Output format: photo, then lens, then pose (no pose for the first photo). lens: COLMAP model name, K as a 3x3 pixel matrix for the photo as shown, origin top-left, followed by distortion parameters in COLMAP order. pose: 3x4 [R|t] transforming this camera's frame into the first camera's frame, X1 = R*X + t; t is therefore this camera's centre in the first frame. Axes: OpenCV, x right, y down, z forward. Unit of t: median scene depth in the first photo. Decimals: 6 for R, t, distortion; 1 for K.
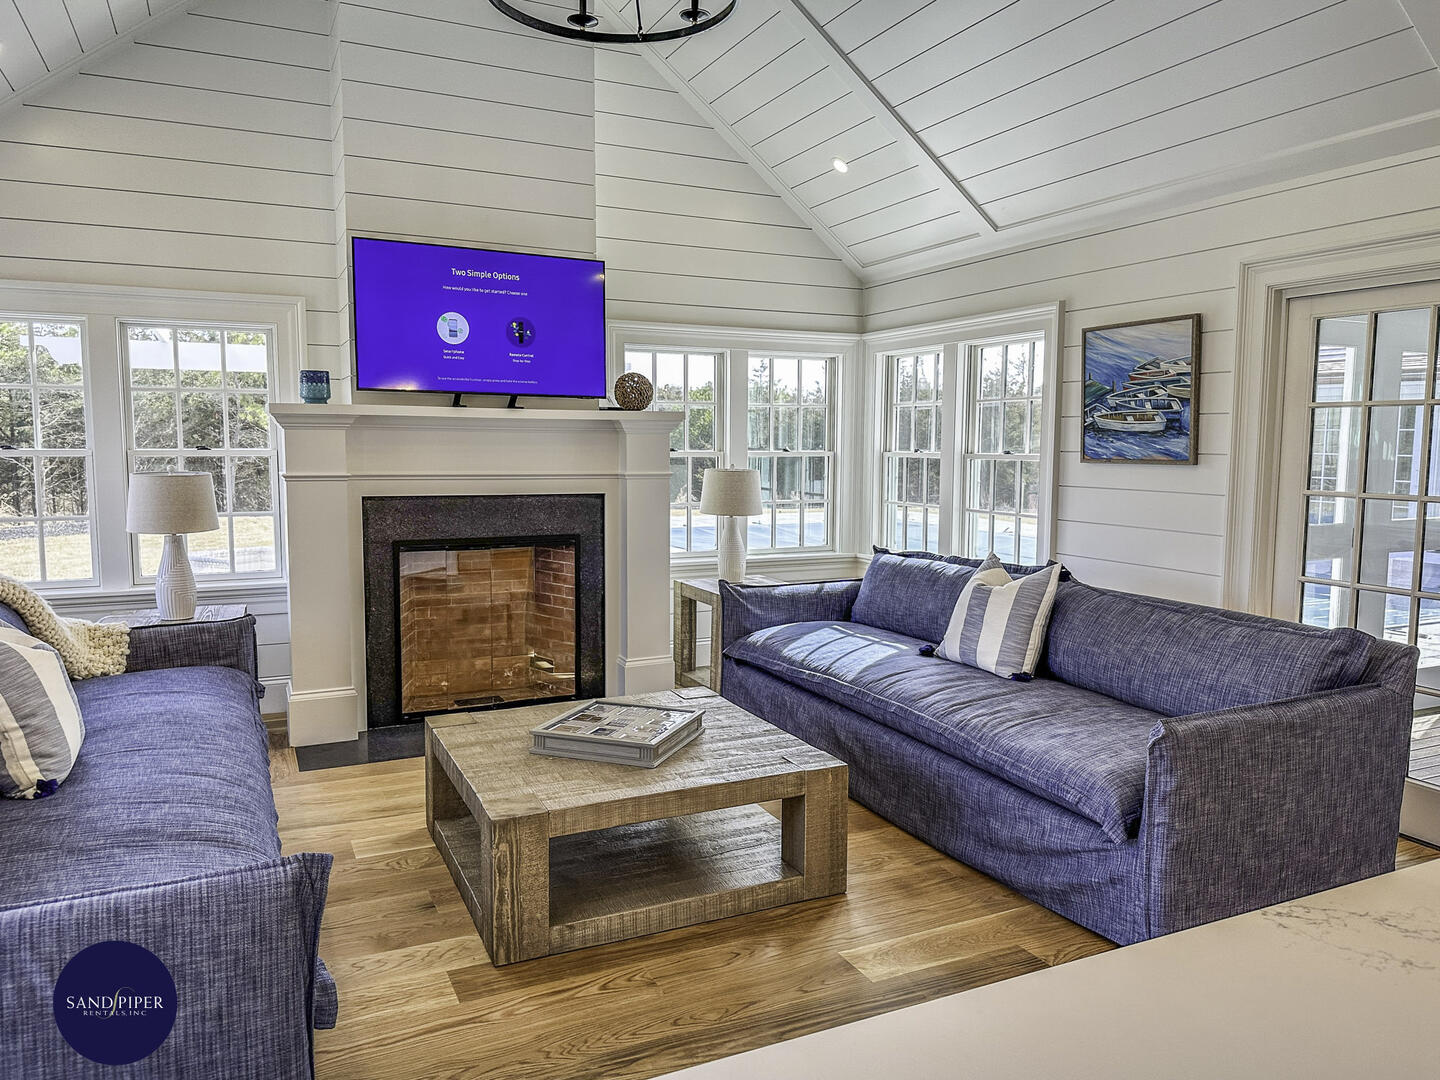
lens RADIAL K [[1017.7, 0, 720.2], [0, 1017.7, 534.8], [0, 0, 1]] dist [0.077661, -0.011517]
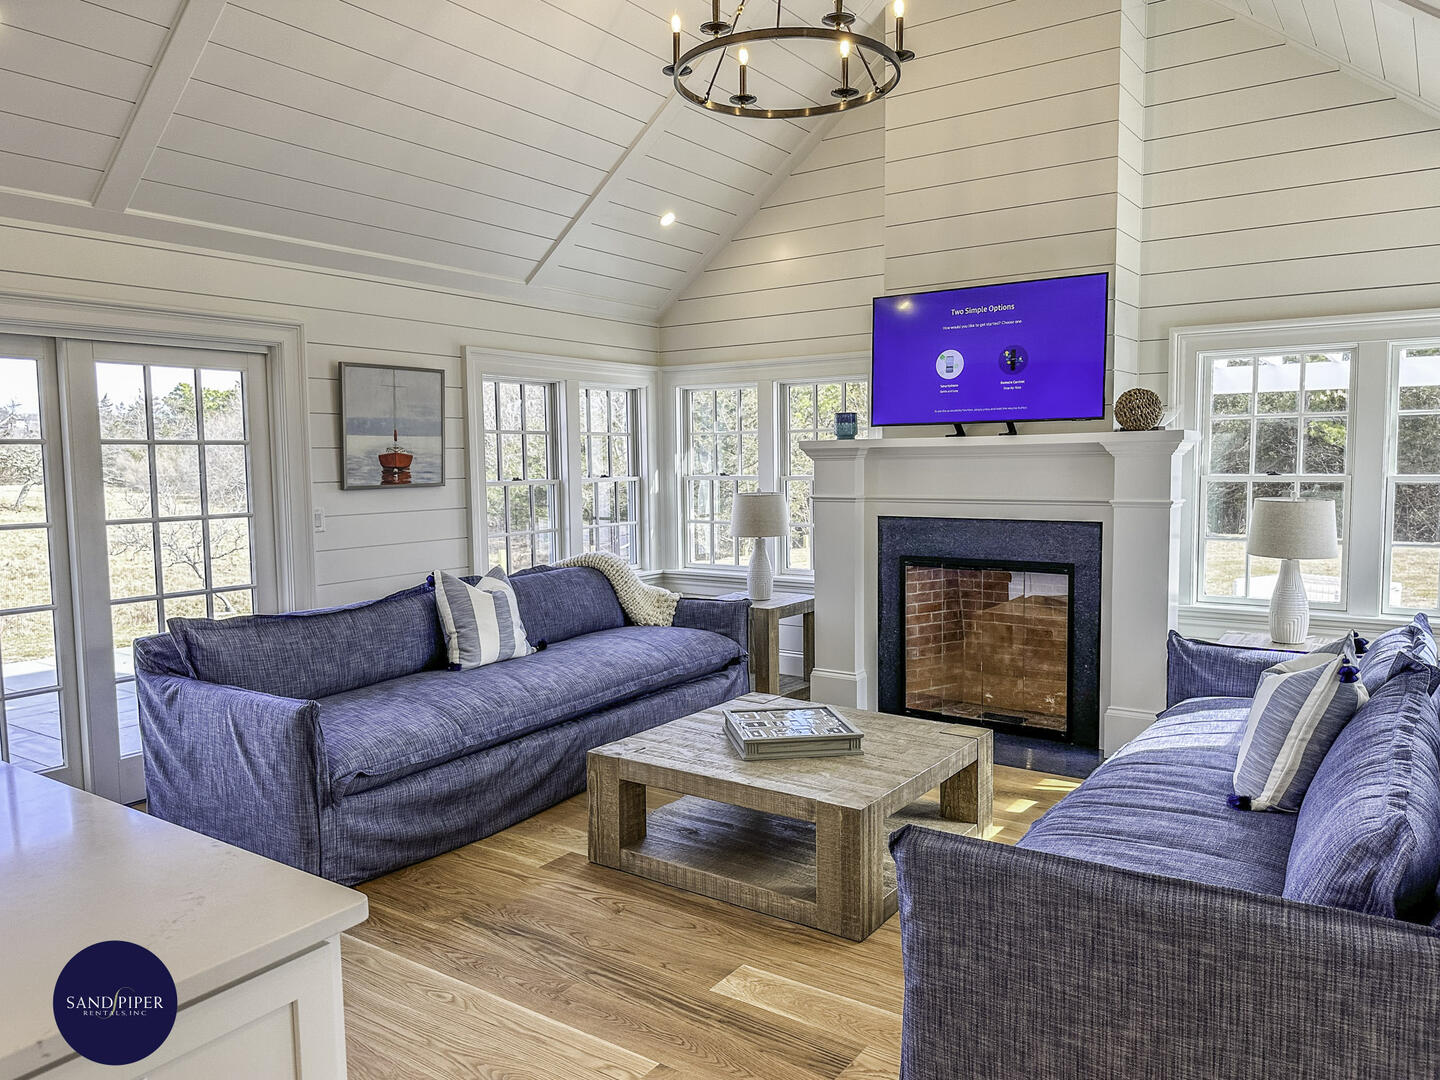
lens RADIAL K [[1017.7, 0, 721.2], [0, 1017.7, 540.0], [0, 0, 1]] dist [0.077661, -0.011517]
pose [[0.495362, 0.057258, -0.866798, 0.570128], [-0.068159, 0.997311, 0.026927, -0.028466], [0.866009, 0.045742, 0.497932, 0.258820]]
